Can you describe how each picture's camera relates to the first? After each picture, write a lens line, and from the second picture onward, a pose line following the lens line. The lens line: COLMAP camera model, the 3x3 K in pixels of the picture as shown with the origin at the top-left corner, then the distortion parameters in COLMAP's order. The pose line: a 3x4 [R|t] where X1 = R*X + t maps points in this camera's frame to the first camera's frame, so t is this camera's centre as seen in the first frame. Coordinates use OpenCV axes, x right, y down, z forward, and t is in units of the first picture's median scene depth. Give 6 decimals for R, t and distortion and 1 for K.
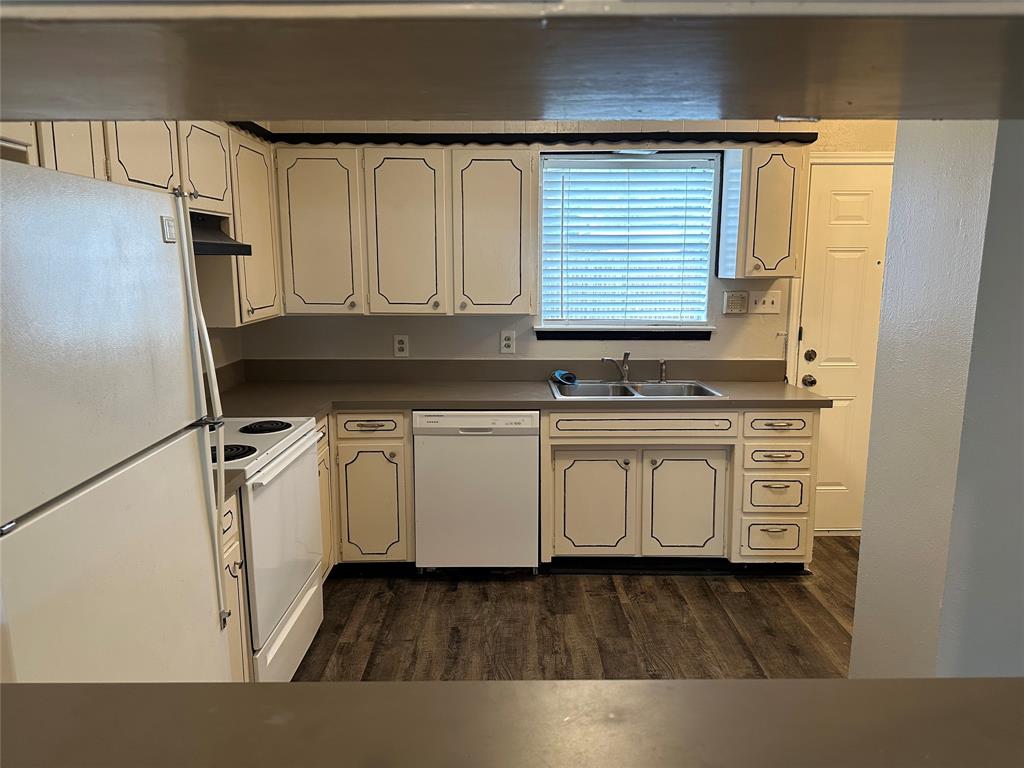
lens RADIAL K [[714.0, 0, 527.5], [0, 714.0, 387.7], [0, 0, 1]] dist [0.183599, -0.408430]
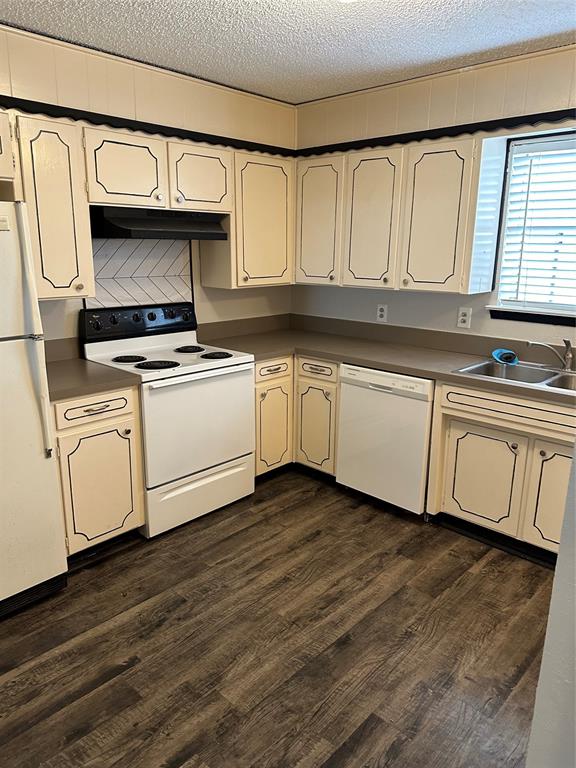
lens RADIAL K [[541.9, 0, 288.0], [0, 541.9, 384.0], [0, 0, 1]] dist [0.081781, -0.122029]
pose [[0.716767, 0.178522, -0.674074, 0.418062], [-0.127712, 0.983930, 0.124784, -0.038491], [0.685518, -0.003354, 0.728048, 0.223601]]
